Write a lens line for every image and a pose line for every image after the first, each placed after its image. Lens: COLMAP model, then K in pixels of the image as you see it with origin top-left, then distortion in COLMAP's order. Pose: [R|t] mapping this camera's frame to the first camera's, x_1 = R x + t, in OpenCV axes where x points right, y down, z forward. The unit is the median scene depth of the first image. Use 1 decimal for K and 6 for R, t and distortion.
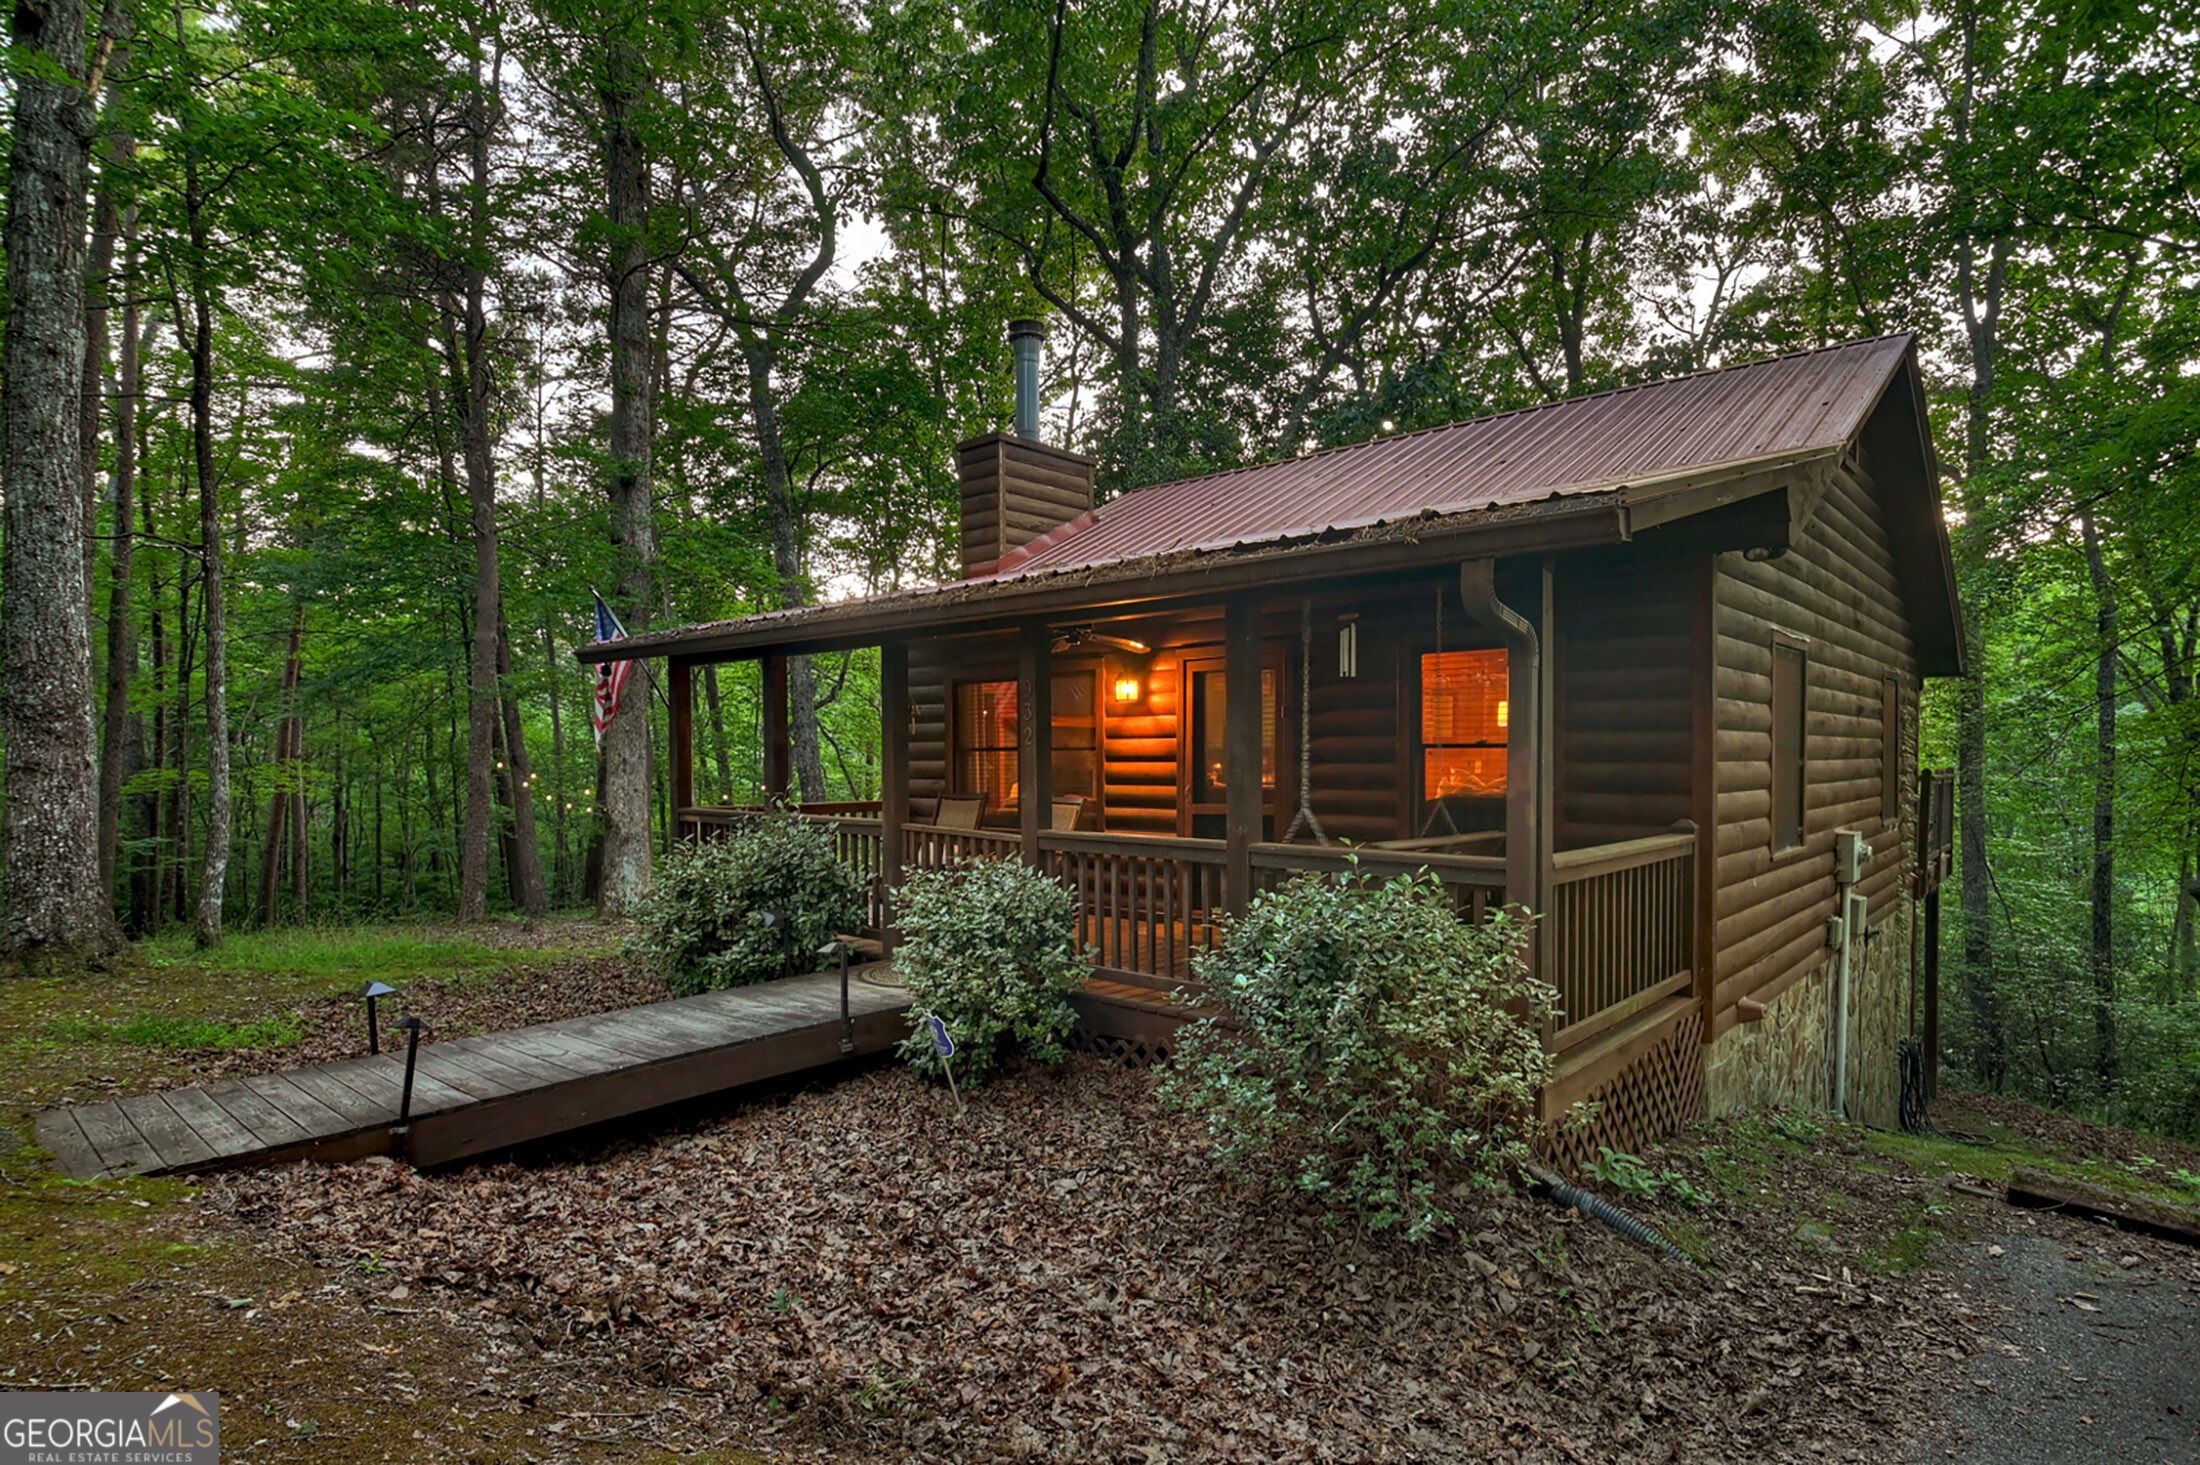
lens RADIAL K [[1166.8, 0, 1119.1], [0, 1166.8, 772.8], [0, 0, 1]] dist [-0.003310, -0.010344]
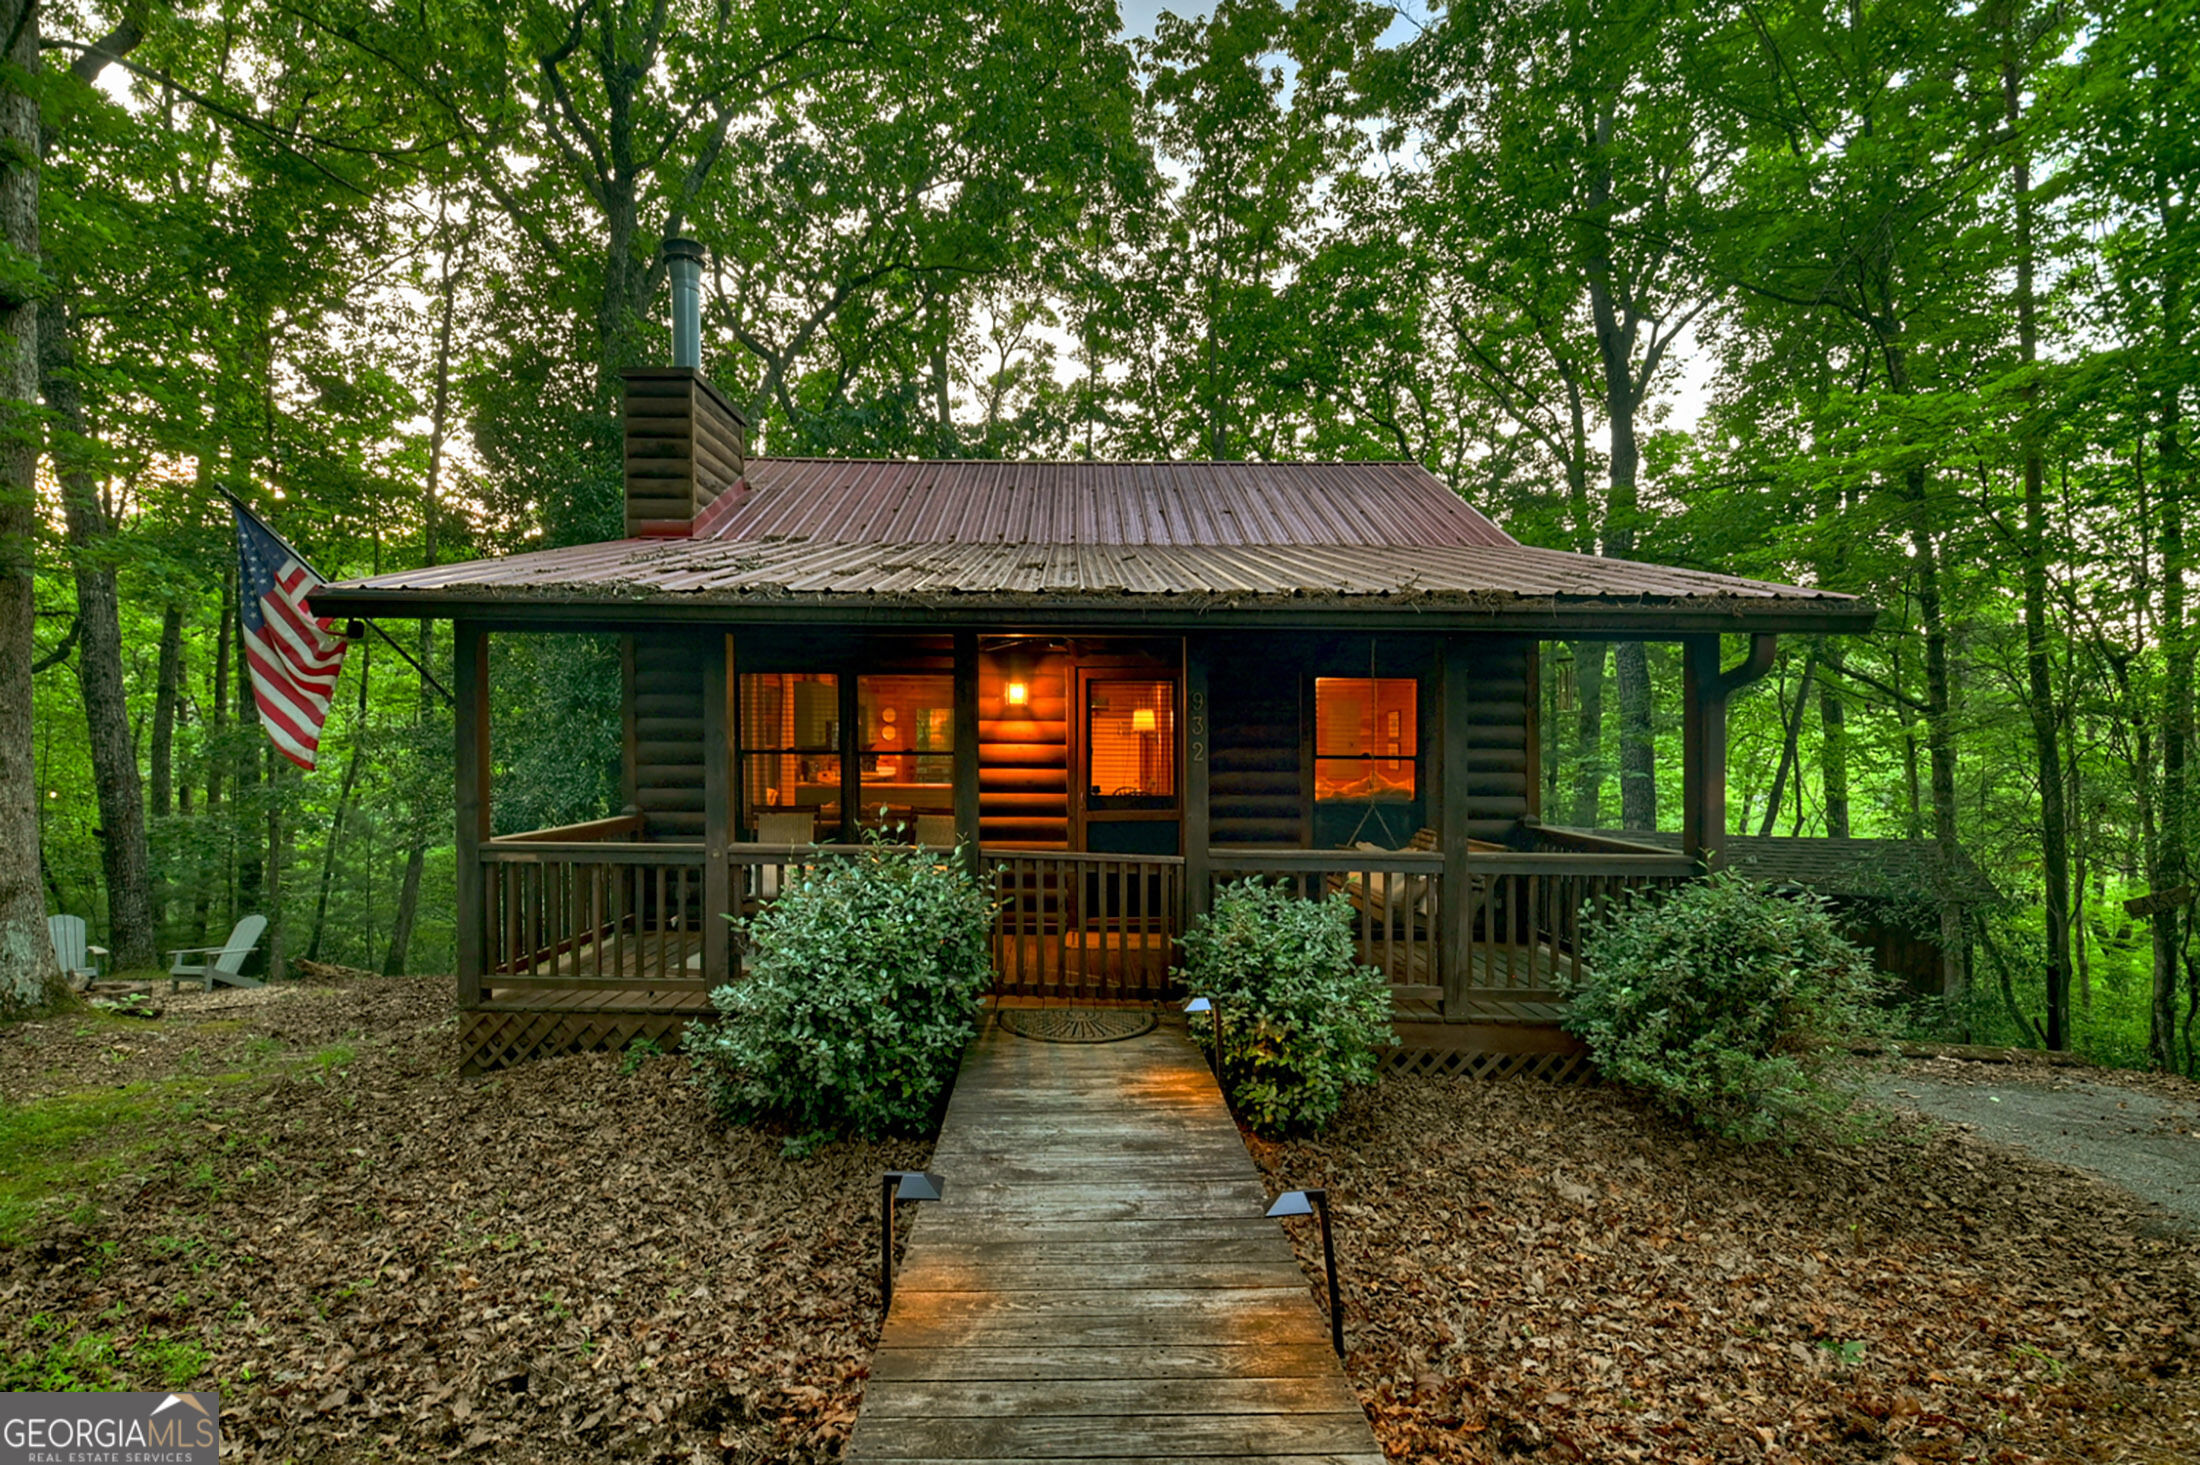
lens RADIAL K [[1121.8, 0, 1090.2], [0, 1121.8, 737.9], [0, 0, 1]] dist [-0.004554, -0.000149]
pose [[0.742852, 0.007367, 0.669415, -0.869002], [0.000377, 0.999935, -0.011423, -0.037297], [-0.669456, 0.008738, 0.742800, 0.437508]]
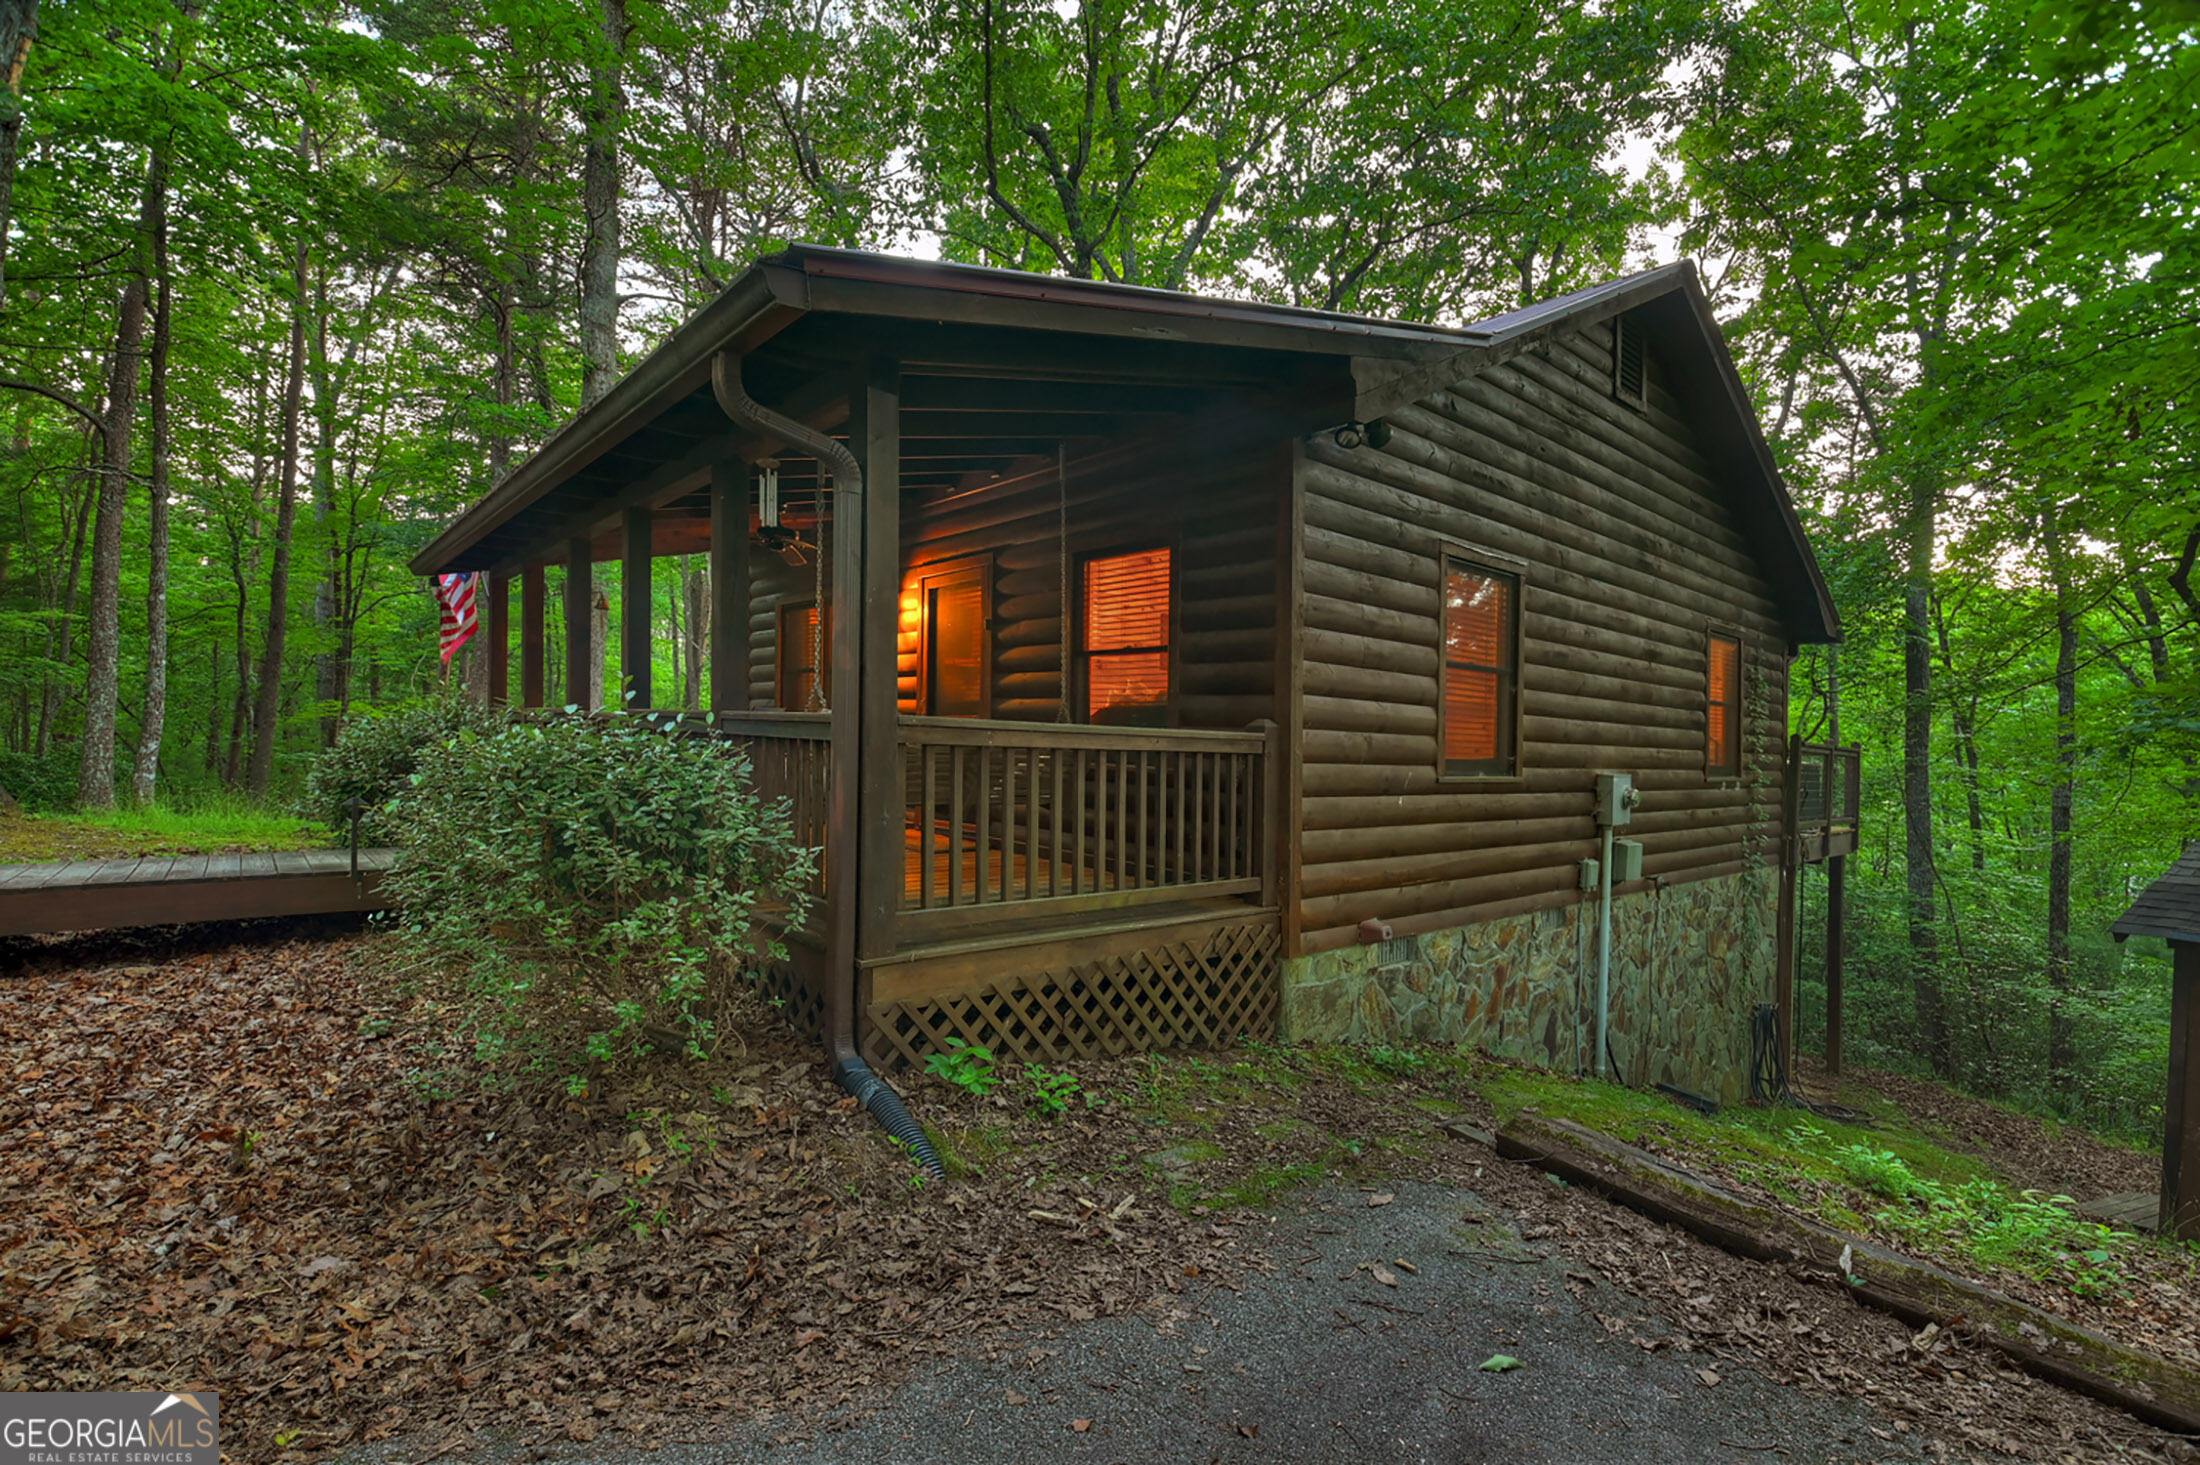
lens RADIAL K [[985.0, 0, 1101.4], [0, 985.0, 725.2], [0, 0, 1]] dist [-0.004414, -0.001264]
pose [[0.990890, 0.033729, -0.130381, 0.498276], [-0.037306, 0.998989, -0.025090, 0.075714], [0.129403, 0.029726, 0.991146, 0.204418]]
